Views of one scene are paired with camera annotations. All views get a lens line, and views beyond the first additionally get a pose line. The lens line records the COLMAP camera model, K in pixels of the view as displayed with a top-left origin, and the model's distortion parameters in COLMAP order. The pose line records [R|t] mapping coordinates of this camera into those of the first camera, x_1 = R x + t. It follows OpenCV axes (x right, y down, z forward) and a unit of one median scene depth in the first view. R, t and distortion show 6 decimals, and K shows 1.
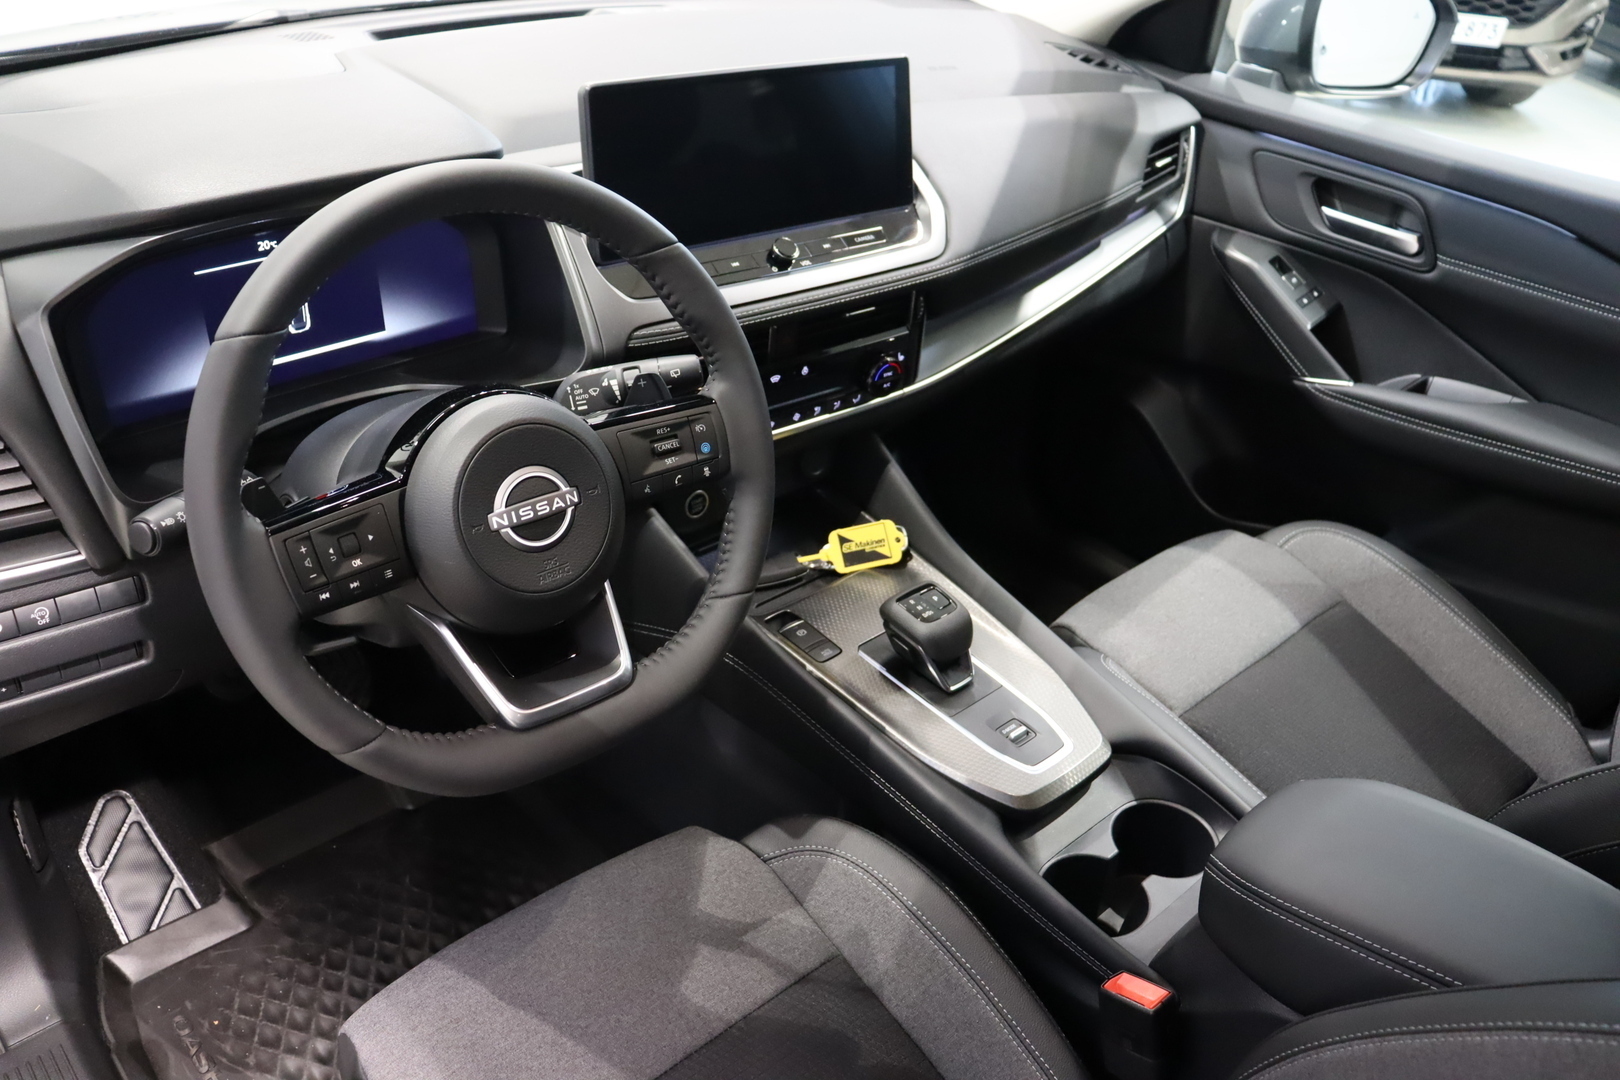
lens RADIAL K [[1333.3, 0, 827.7], [0, 1333.3, 516.5], [0, 0, 1]] dist [-0.174657, 0.140602]
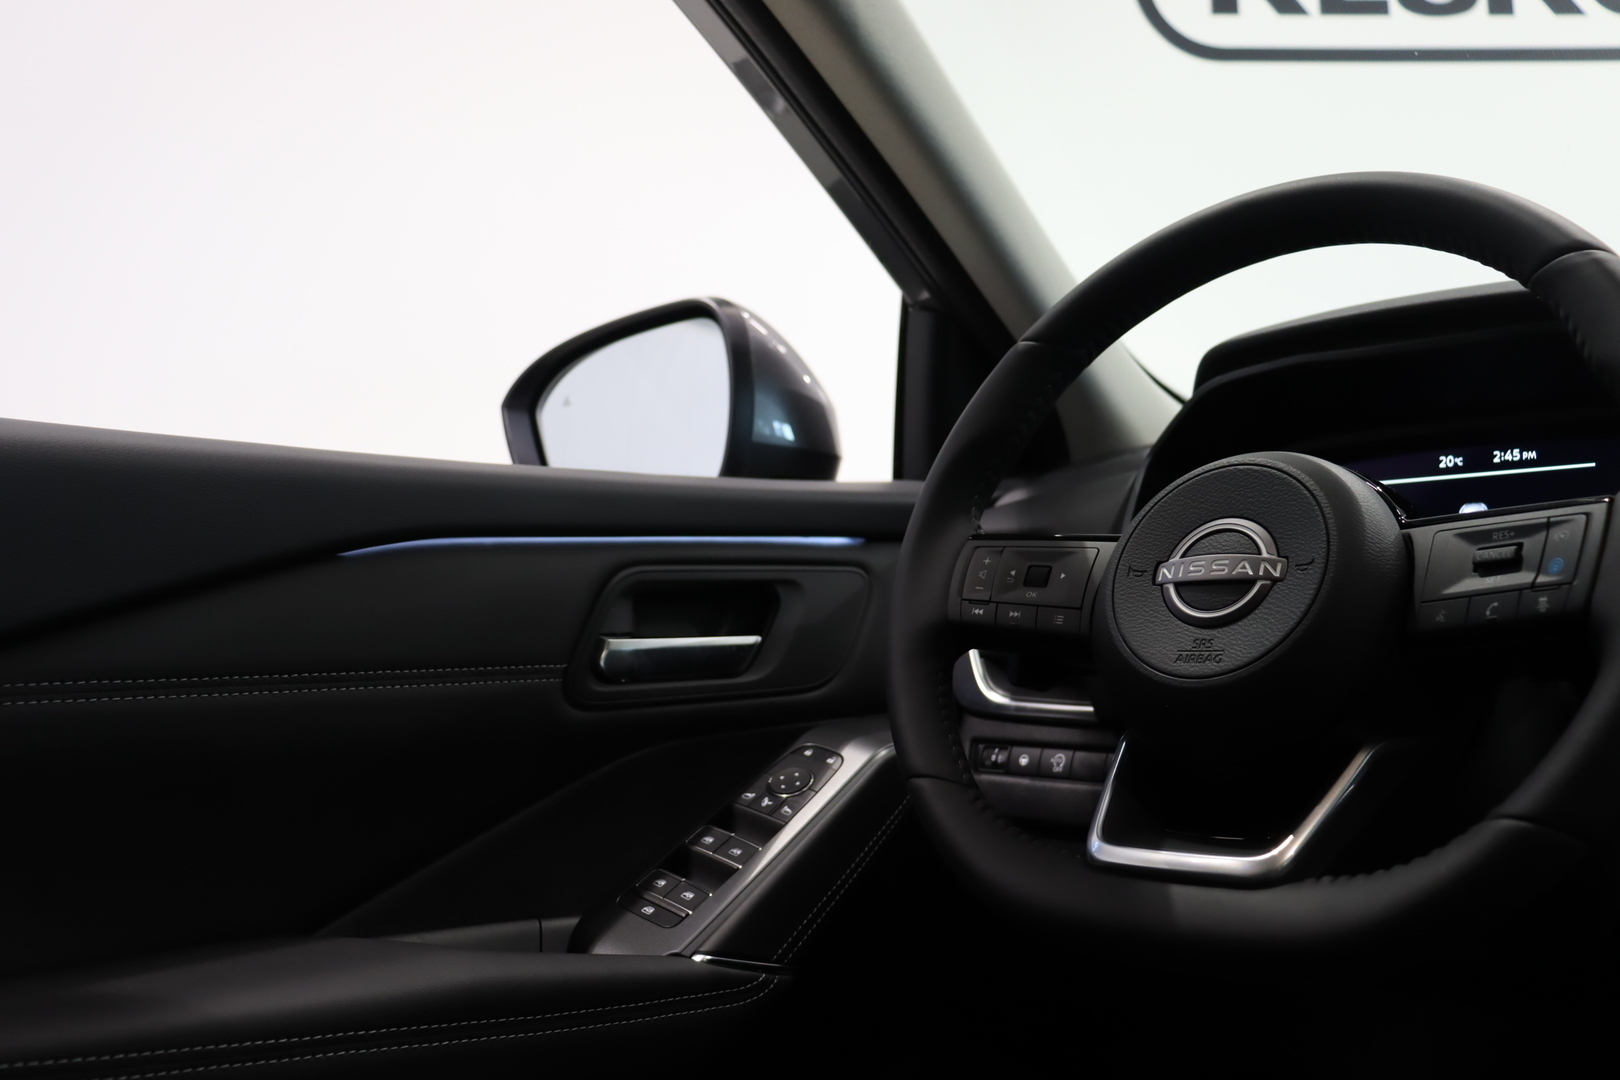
lens RADIAL K [[1521.0, 0, 810.0], [0, 1521.0, 540.0], [0, 0, 1]] dist [-0.194296, 0.266287]
pose [[0.067850, -0.129772, -0.989220, 0.378433], [-0.479553, 0.865215, -0.146397, 0.136174], [0.874886, 0.484316, -0.003528, 0.540983]]
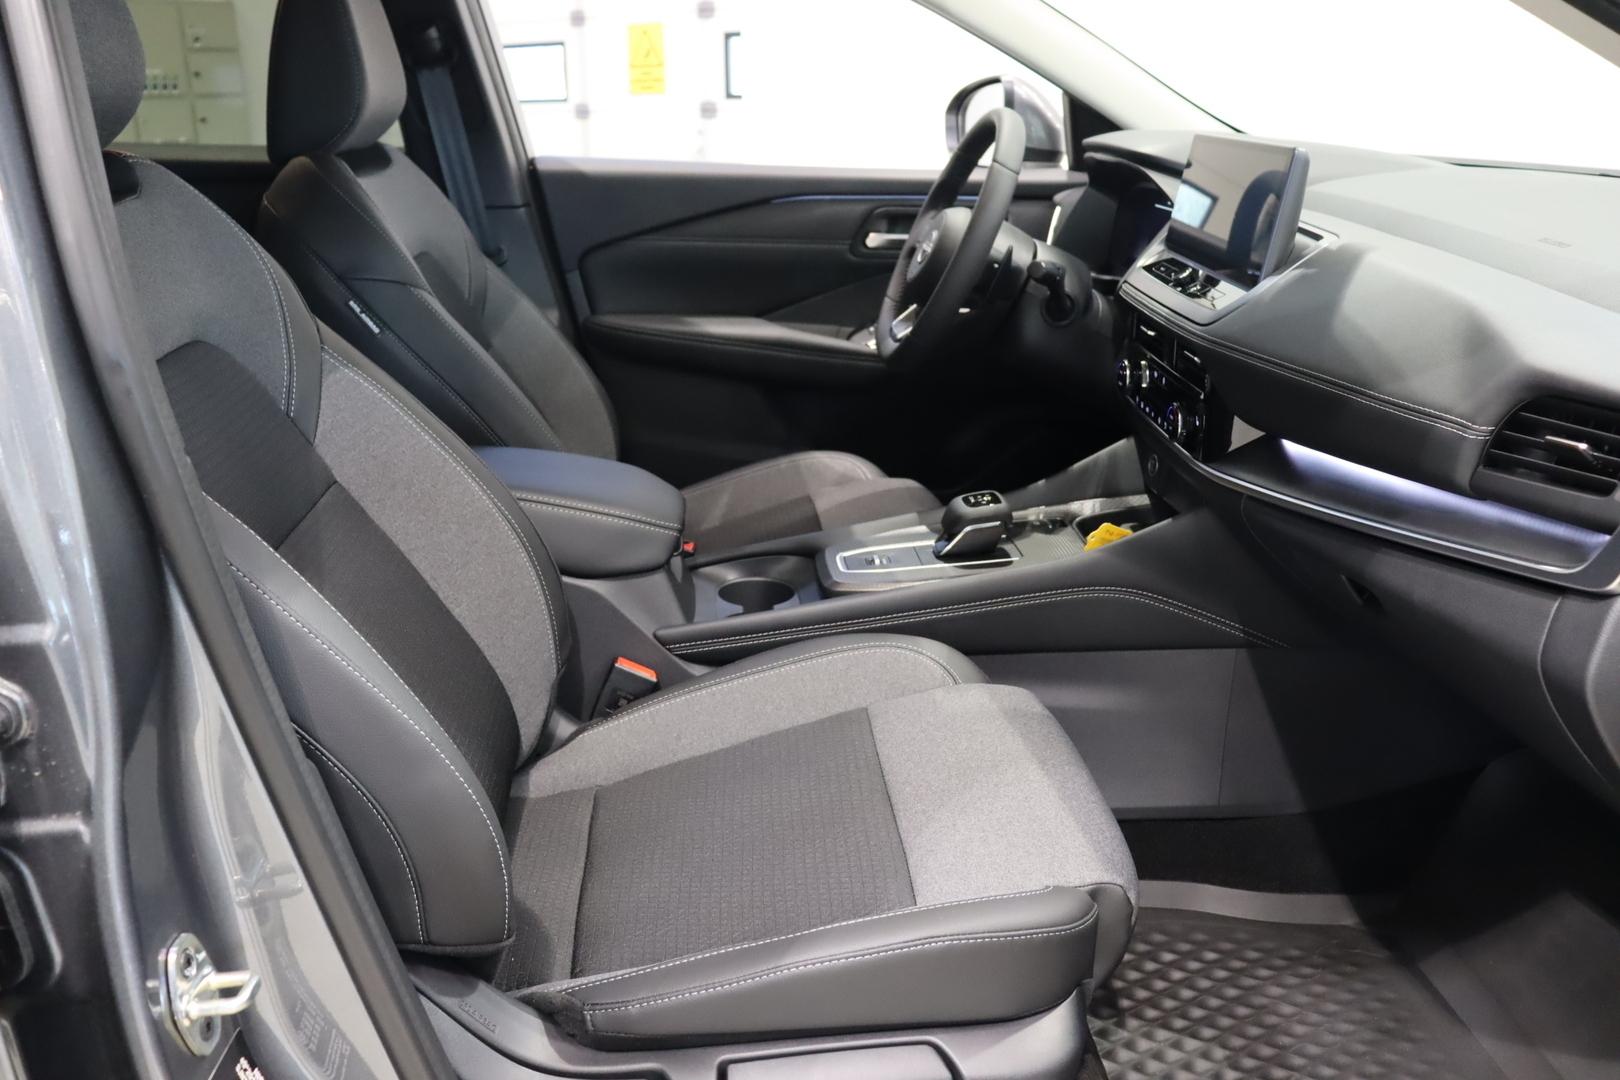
lens RADIAL K [[1333.3, 0, 827.7], [0, 1333.3, 516.5], [0, 0, 1]] dist [-0.174657, 0.140602]
pose [[-0.606556, 0.160601, -0.778651, 1.147005], [-0.466612, 0.721055, 0.512205, -0.503021], [0.643710, 0.674009, -0.362422, 1.355142]]
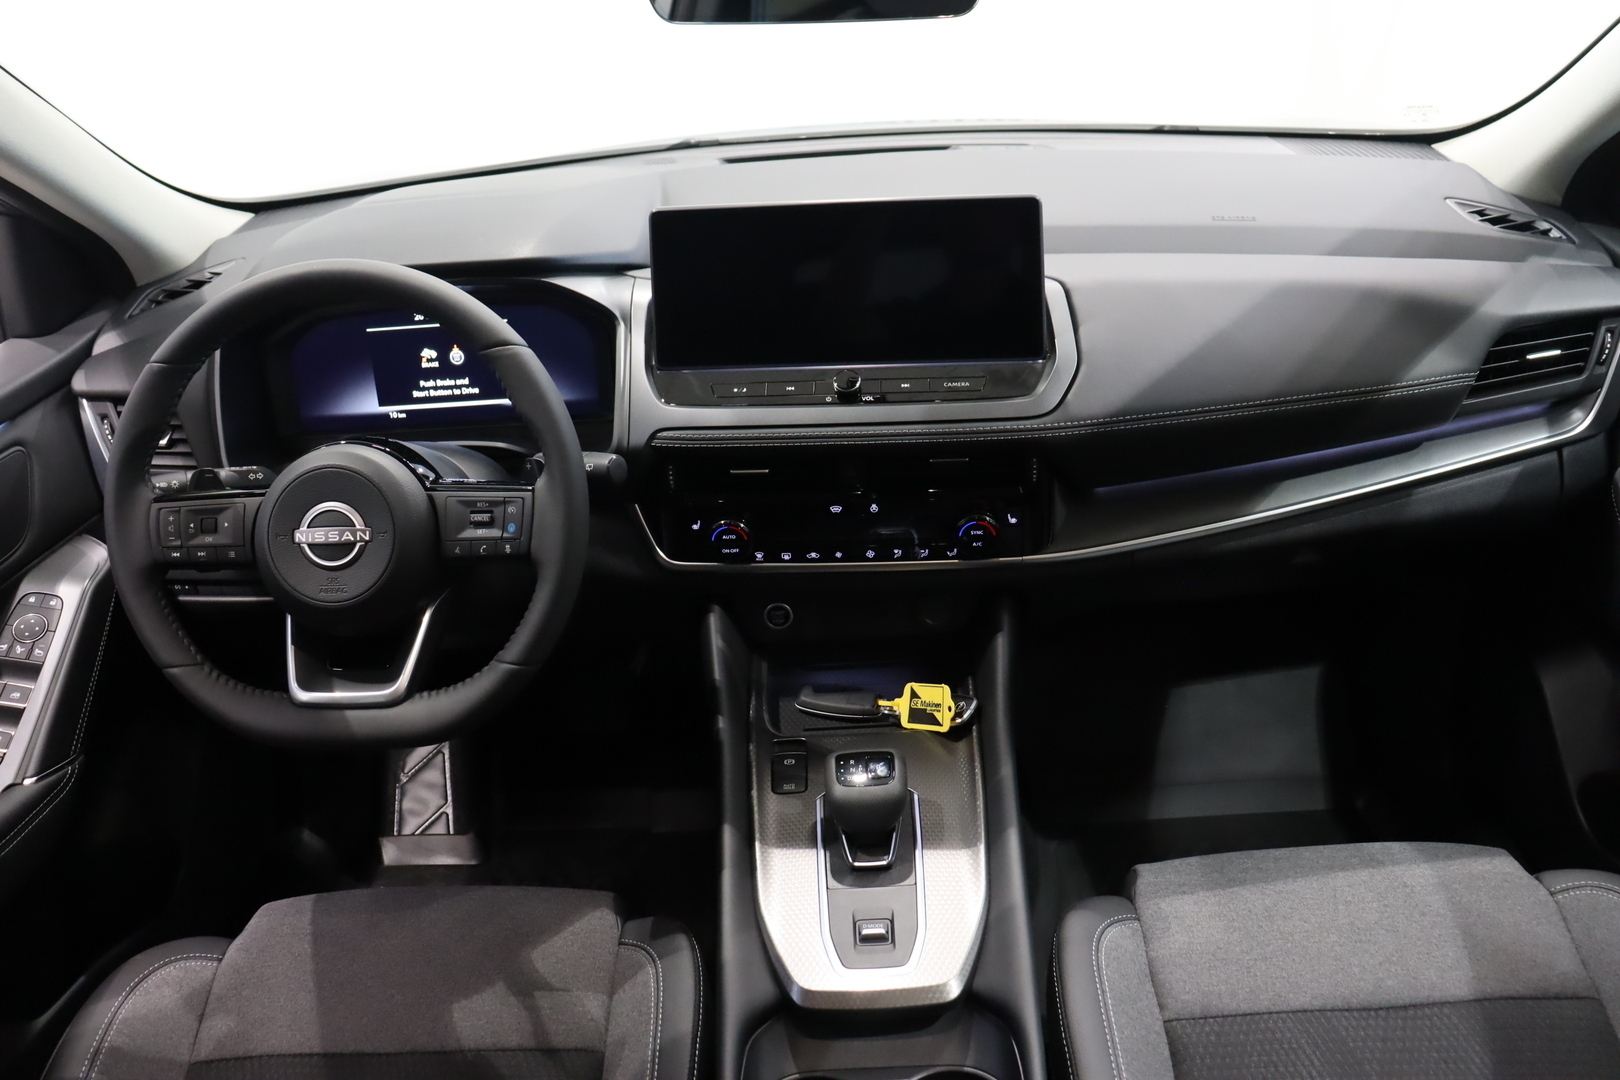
lens RADIAL K [[1333.3, 0, 827.7], [0, 1333.3, 516.5], [0, 0, 1]] dist [-0.174657, 0.140602]
pose [[0.719447, 0.189257, -0.668265, 0.633530], [-0.257022, 0.966401, -0.003017, -0.094807], [0.645241, 0.173929, 0.743917, 0.255908]]
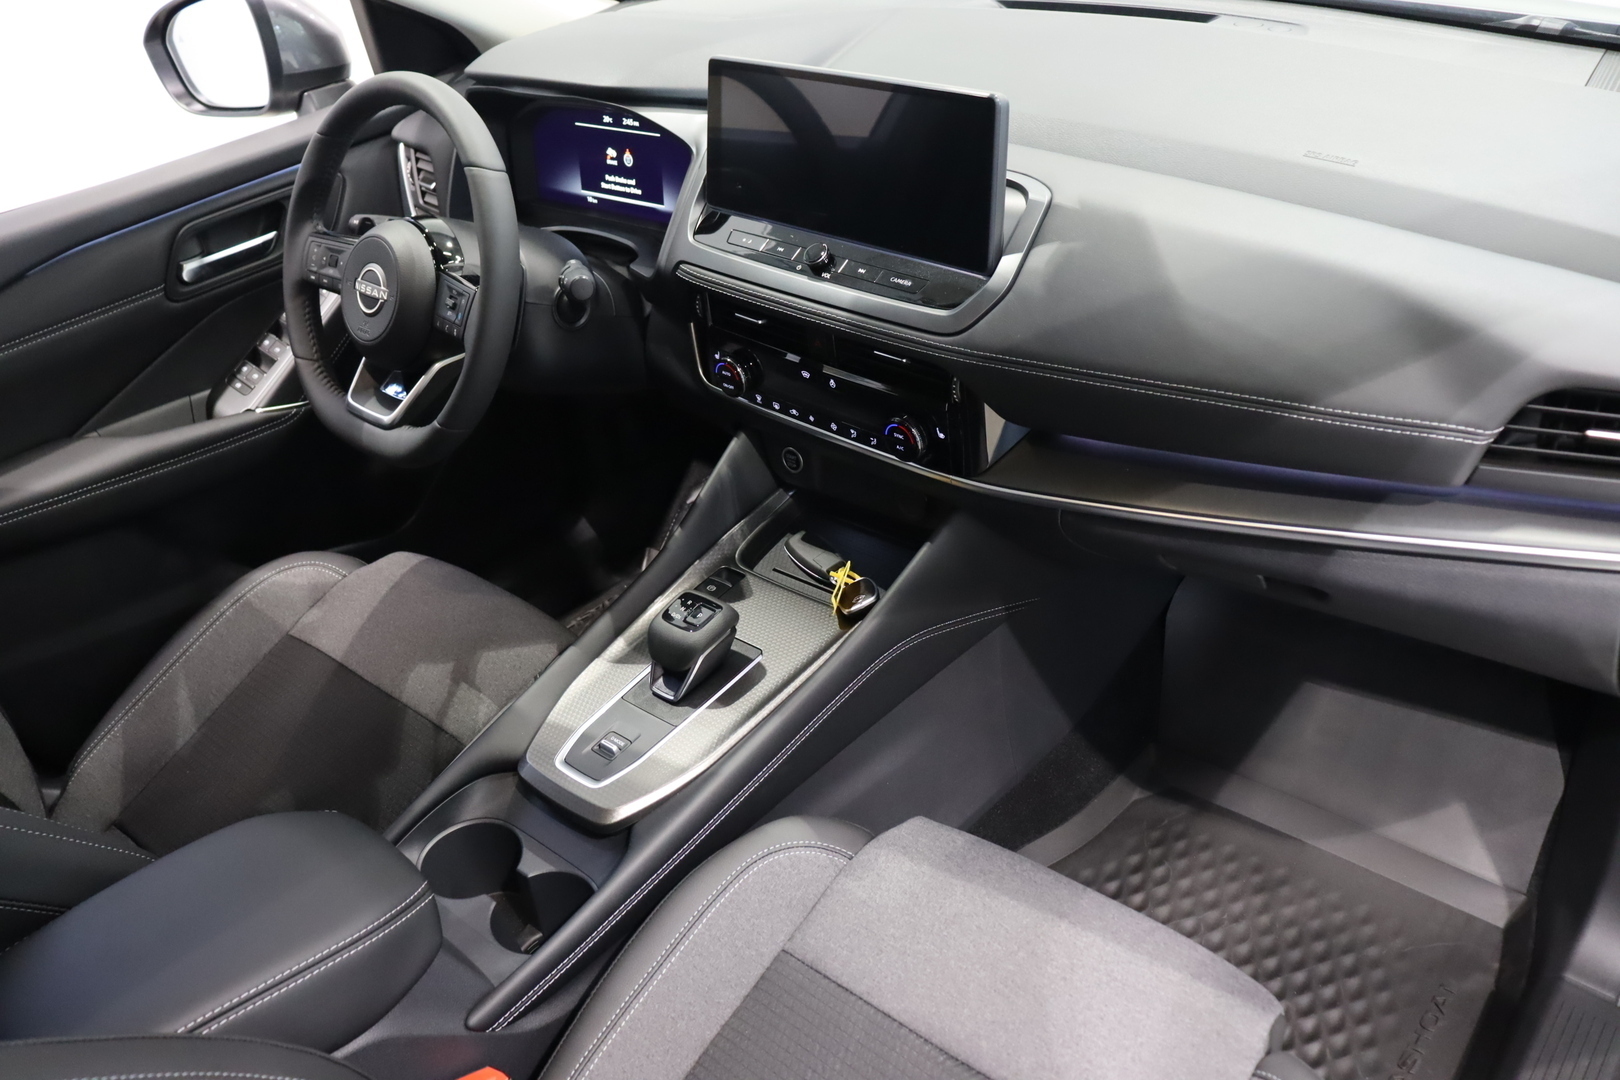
lens RADIAL K [[1333.3, 0, 827.7], [0, 1333.3, 516.5], [0, 0, 1]] dist [-0.174657, 0.140602]
pose [[0.107176, 0.454208, -0.884426, 0.928076], [-0.415363, 0.828658, 0.375233, -0.409029], [0.903320, 0.327142, 0.277474, 0.776996]]
